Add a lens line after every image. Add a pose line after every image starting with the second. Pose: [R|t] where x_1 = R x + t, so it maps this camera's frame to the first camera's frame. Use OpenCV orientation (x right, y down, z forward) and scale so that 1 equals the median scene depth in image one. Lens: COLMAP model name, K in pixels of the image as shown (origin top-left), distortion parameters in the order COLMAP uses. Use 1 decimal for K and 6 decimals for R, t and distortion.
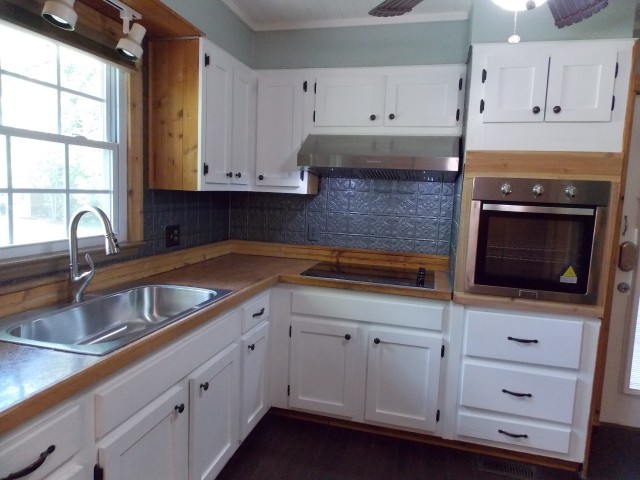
lens RADIAL K [[422.0, 0, 320.7], [0, 422.0, 235.3], [0, 0, 1]] dist [0.003457, -0.000030]
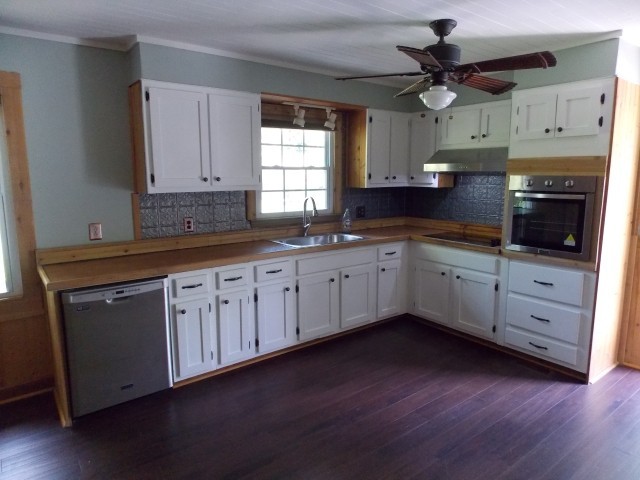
lens RADIAL K [[422.0, 0, 320.7], [0, 422.0, 235.3], [0, 0, 1]] dist [0.003457, -0.000030]
pose [[0.790882, 0.046951, -0.610165, 0.724311], [-0.030704, 0.998841, 0.037060, 0.044846], [0.611198, -0.010575, 0.791407, -0.640449]]
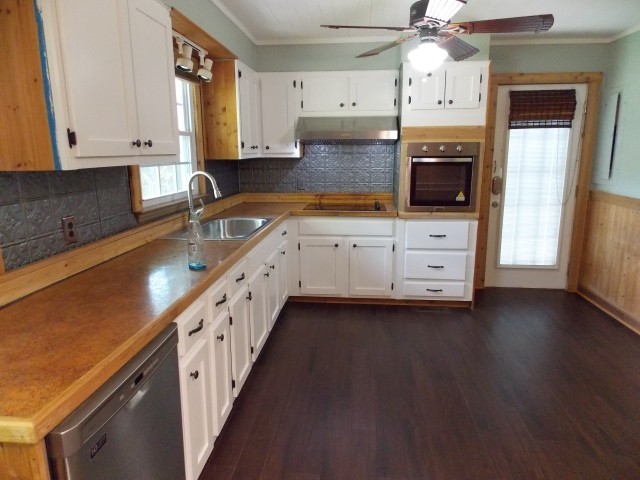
lens RADIAL K [[422.0, 0, 320.7], [0, 422.0, 235.3], [0, 0, 1]] dist [0.003457, -0.000030]
pose [[0.985962, -0.078567, 0.147331, -0.243549], [0.064062, 0.992848, 0.100746, 0.036713], [-0.154193, -0.089893, 0.983943, -0.612809]]
